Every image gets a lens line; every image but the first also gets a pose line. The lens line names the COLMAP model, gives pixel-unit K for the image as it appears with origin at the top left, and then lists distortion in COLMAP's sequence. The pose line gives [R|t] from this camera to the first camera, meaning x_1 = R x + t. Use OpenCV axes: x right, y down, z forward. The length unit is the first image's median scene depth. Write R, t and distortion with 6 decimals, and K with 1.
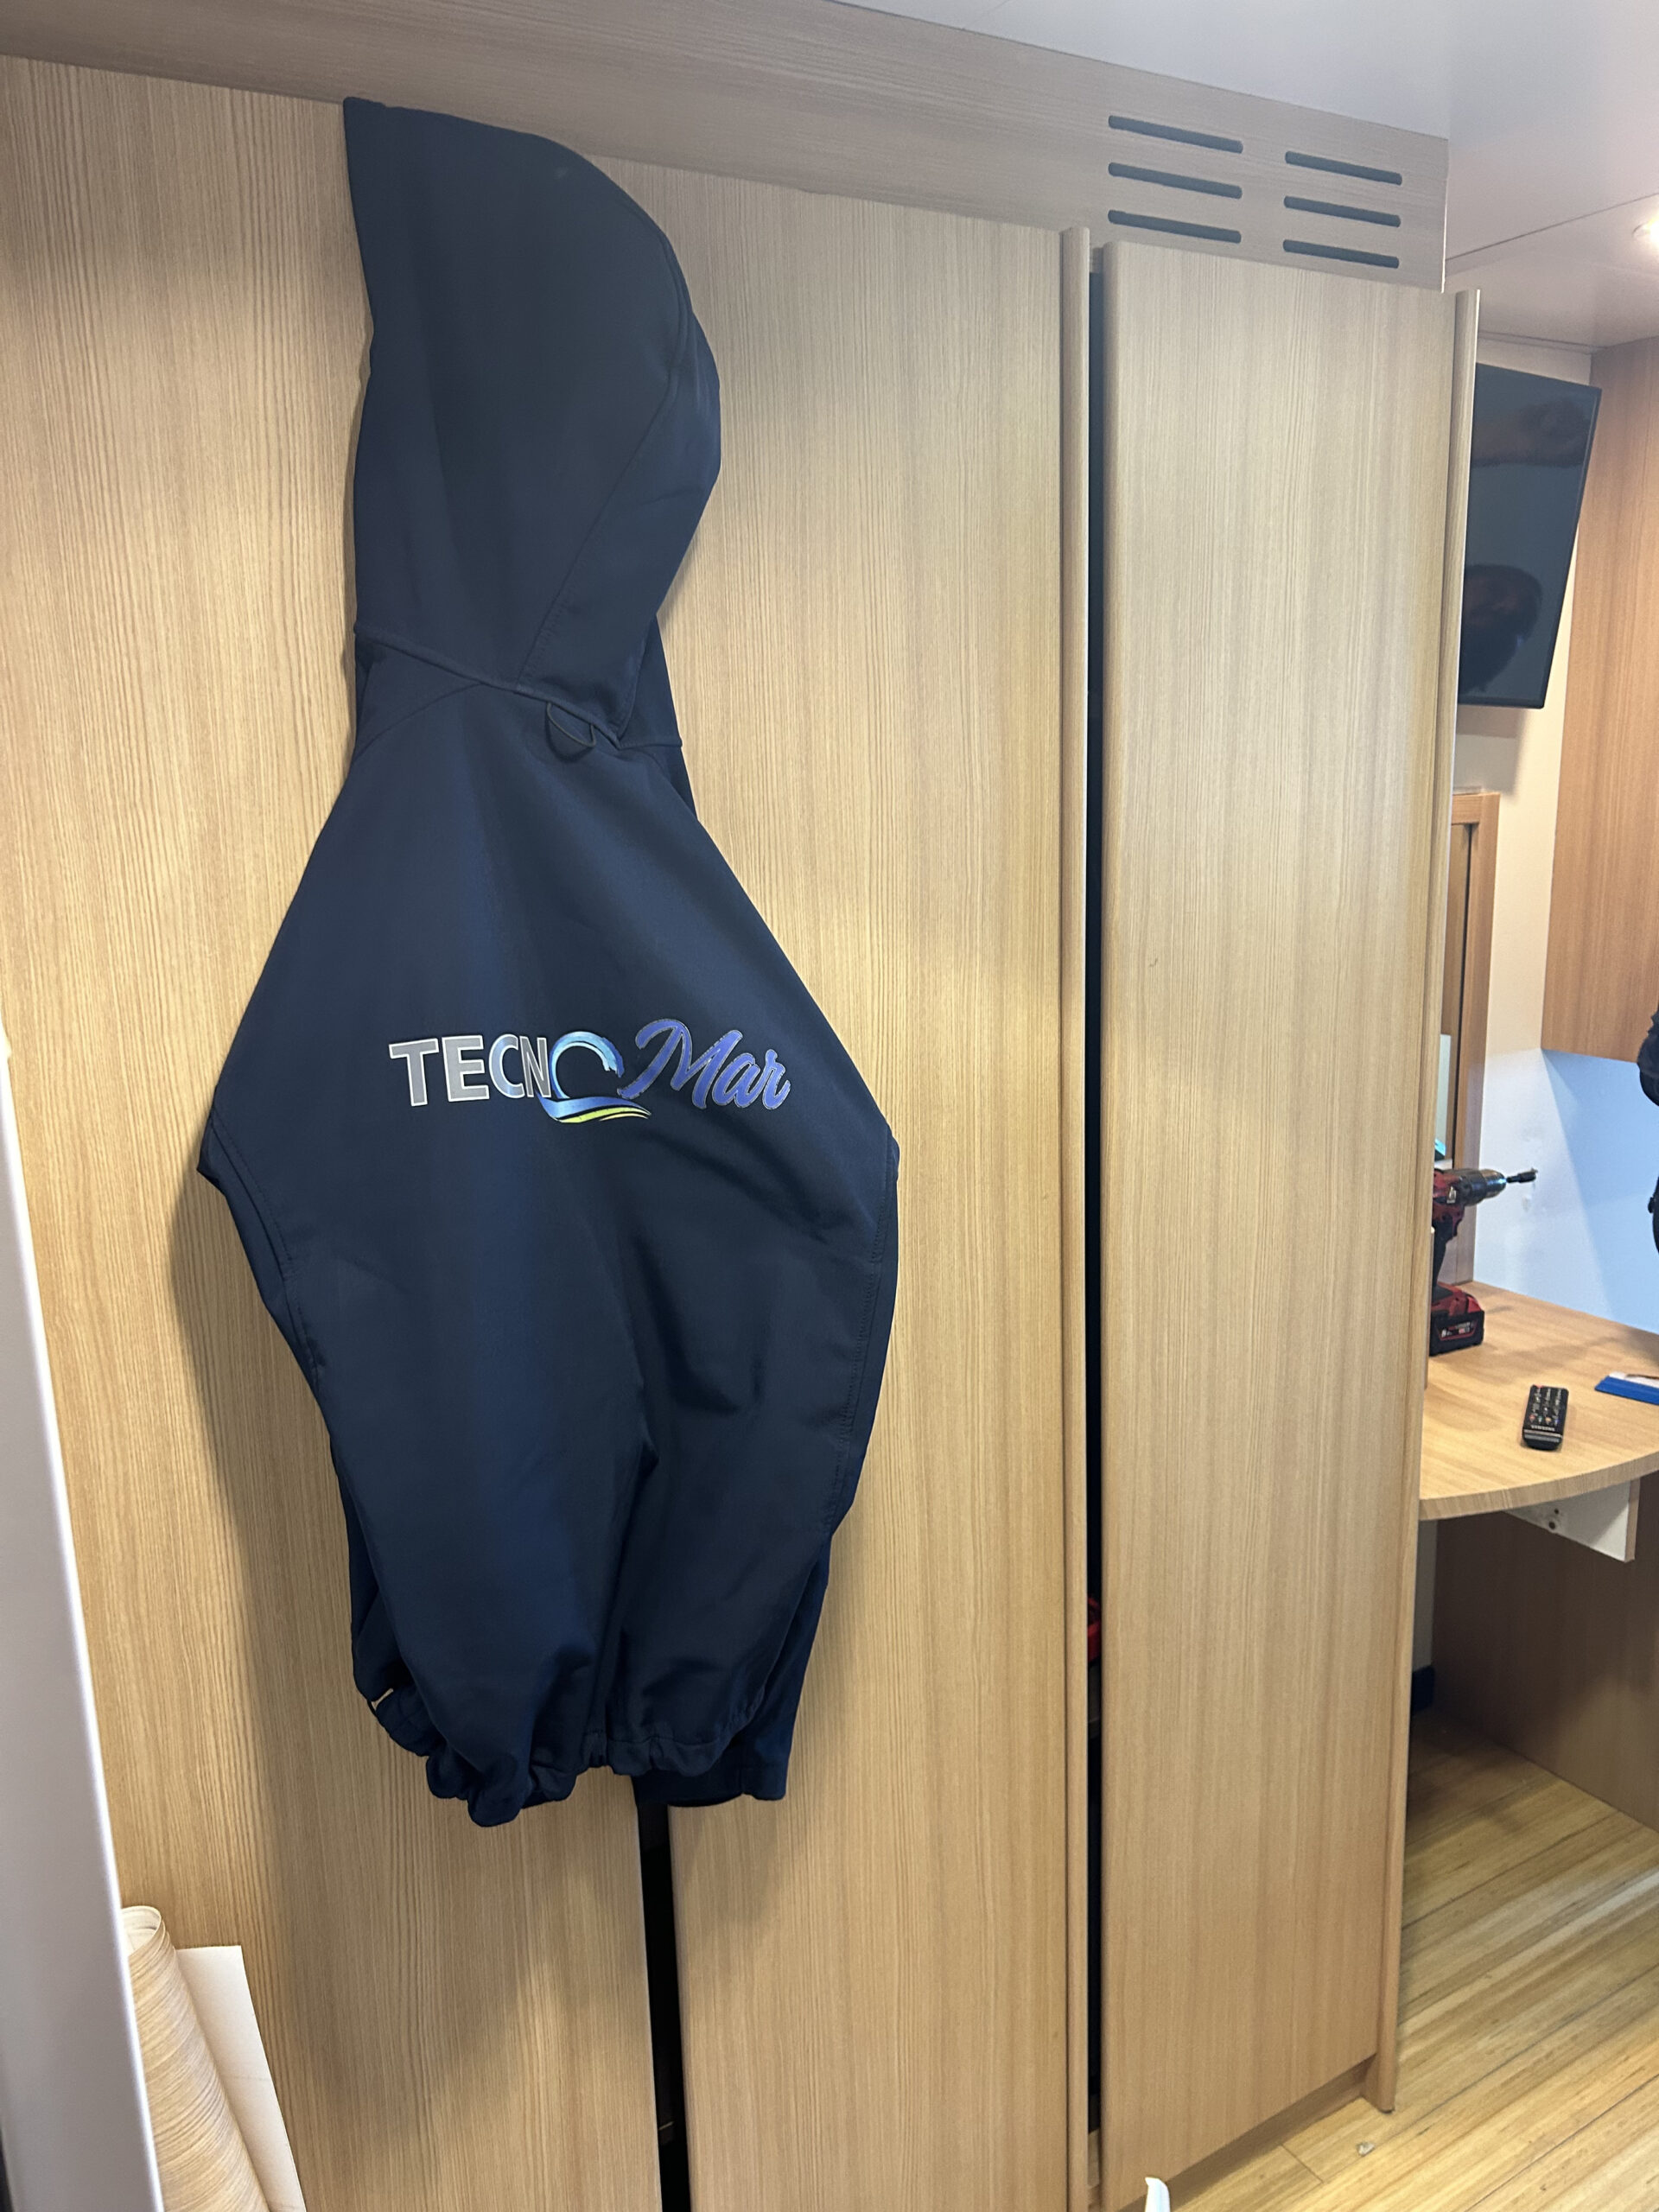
lens RADIAL K [[1669.4, 0, 829.5], [0, 1669.4, 1106.0], [0, 0, 1]] dist [0.080792, -0.117586]
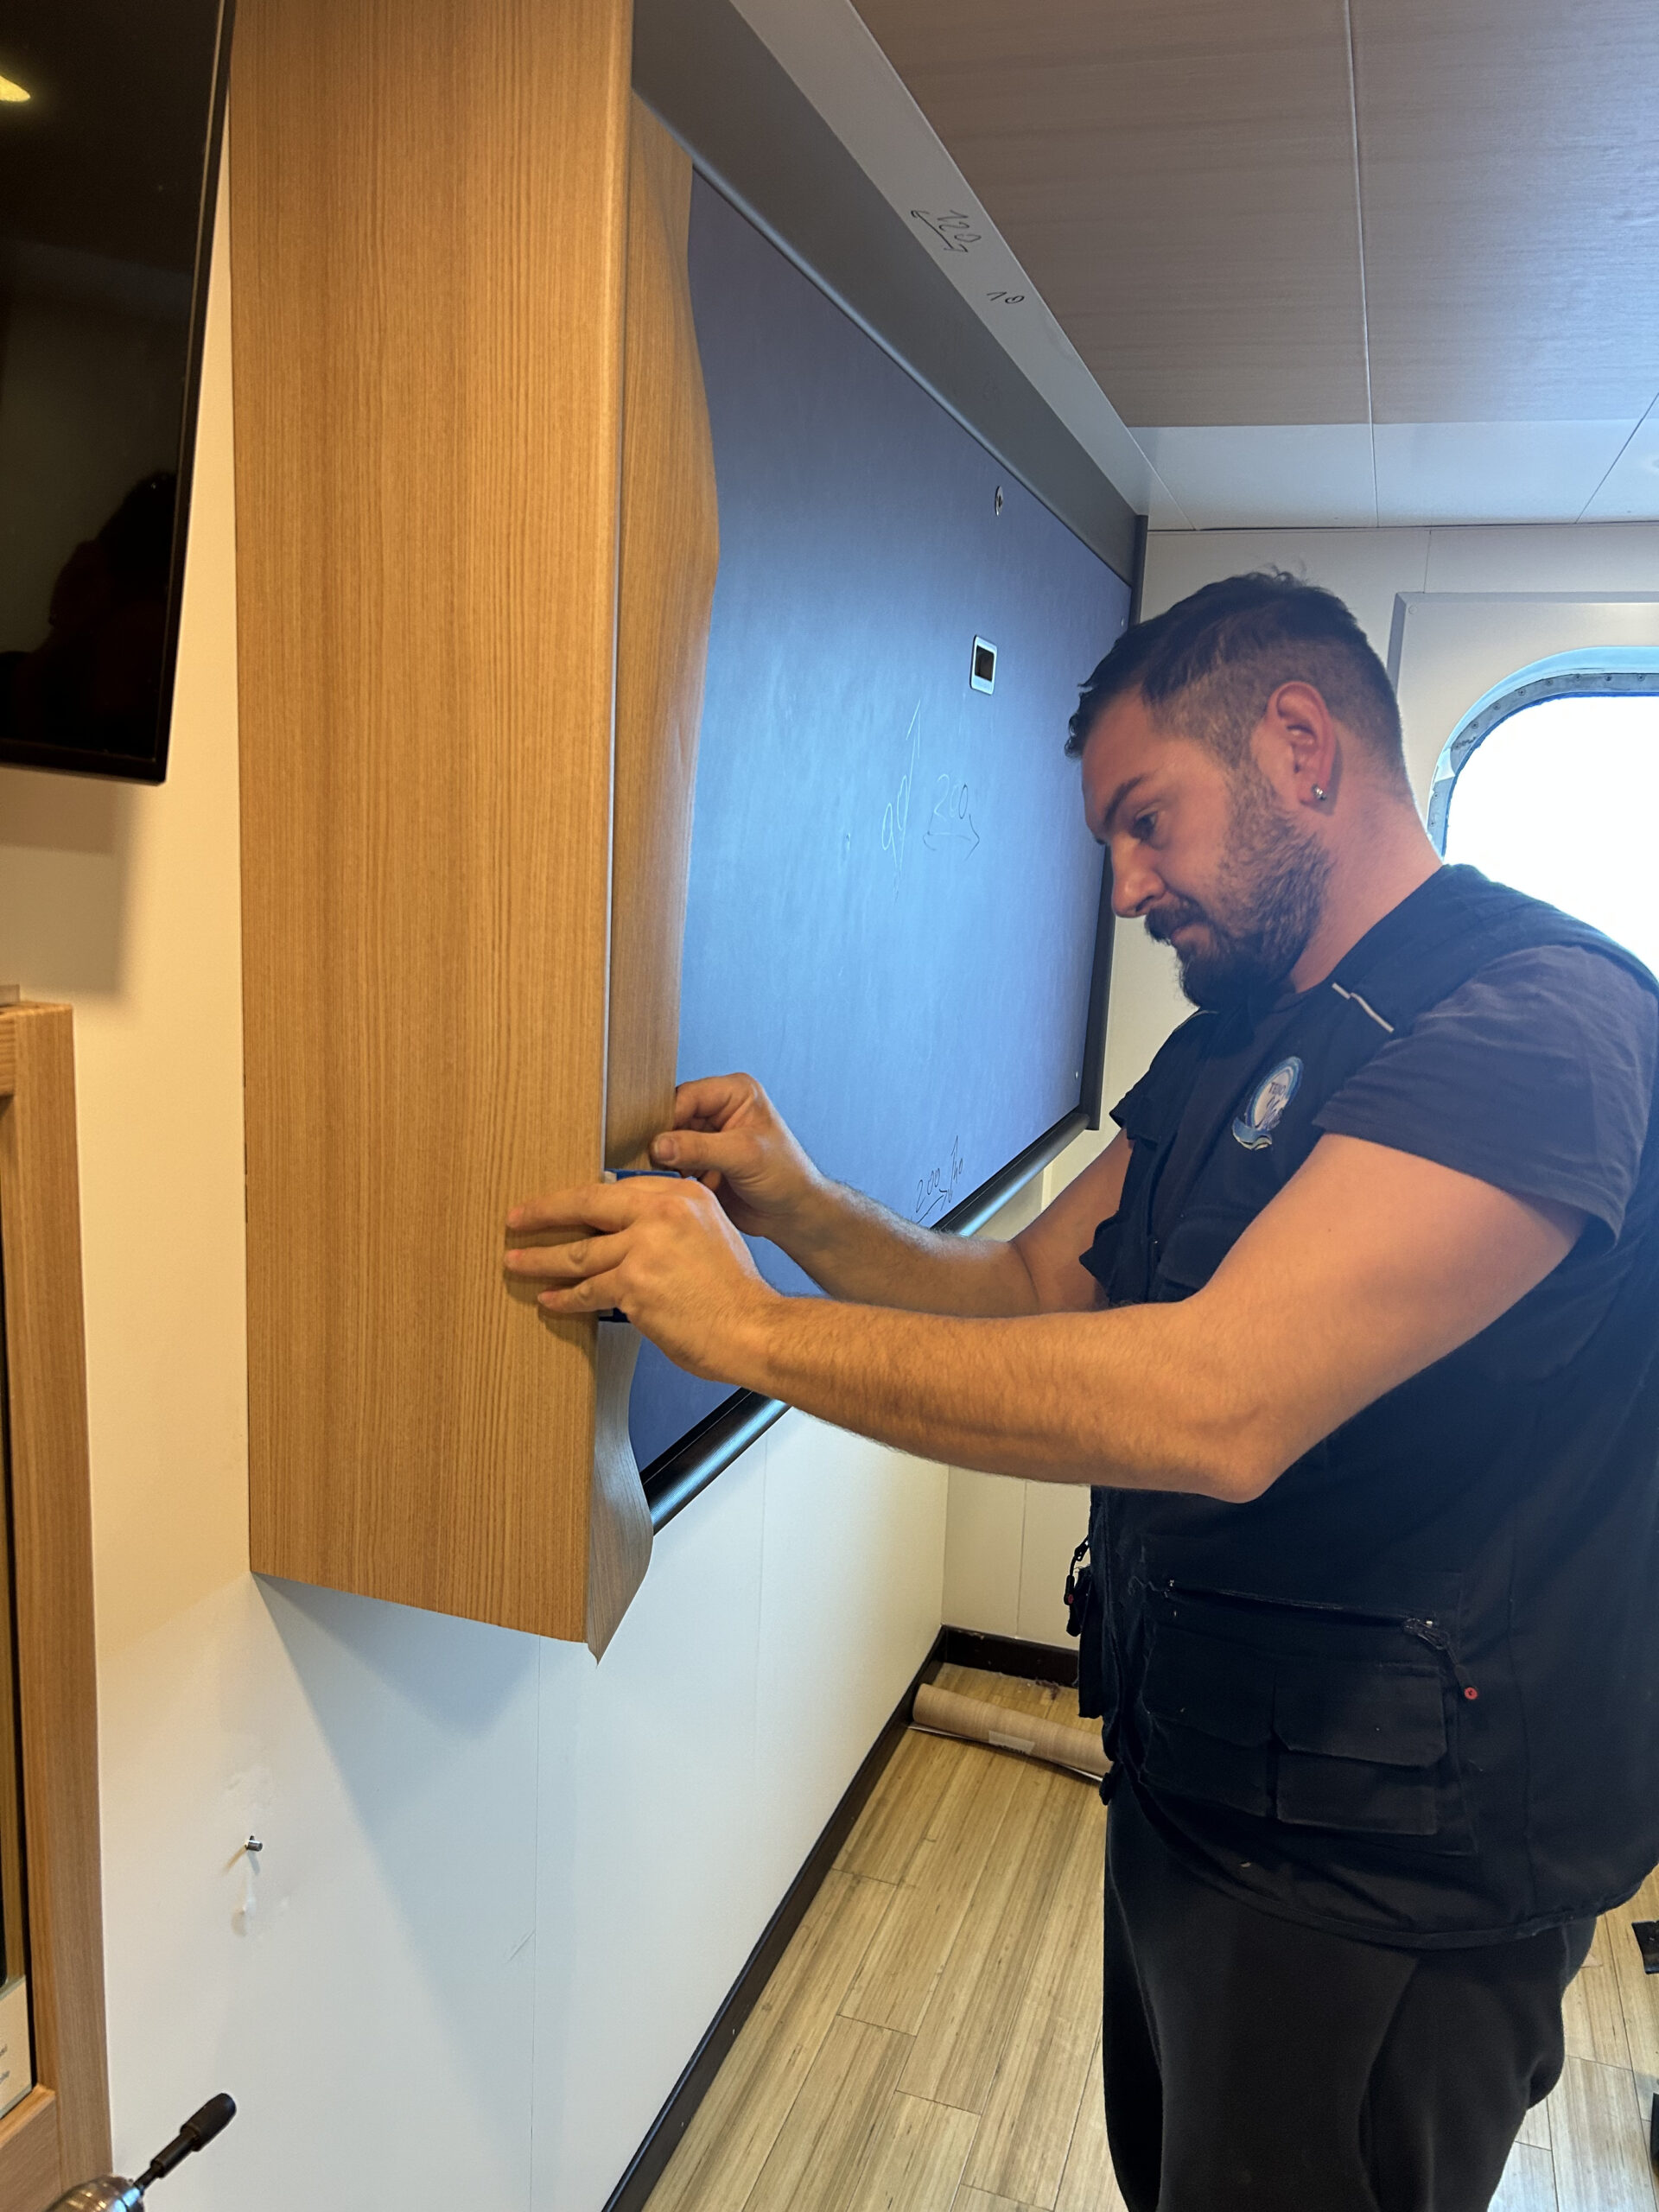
lens RADIAL K [[1669.4, 0, 829.5], [0, 1669.4, 1106.0], [0, 0, 1]] dist [0.080792, -0.117586]
pose [[0.773033, -0.046759, 0.632640, 0.287011], [0.074471, 0.997073, -0.017302, -0.142321], [-0.629980, 0.060488, 0.774252, 0.605961]]
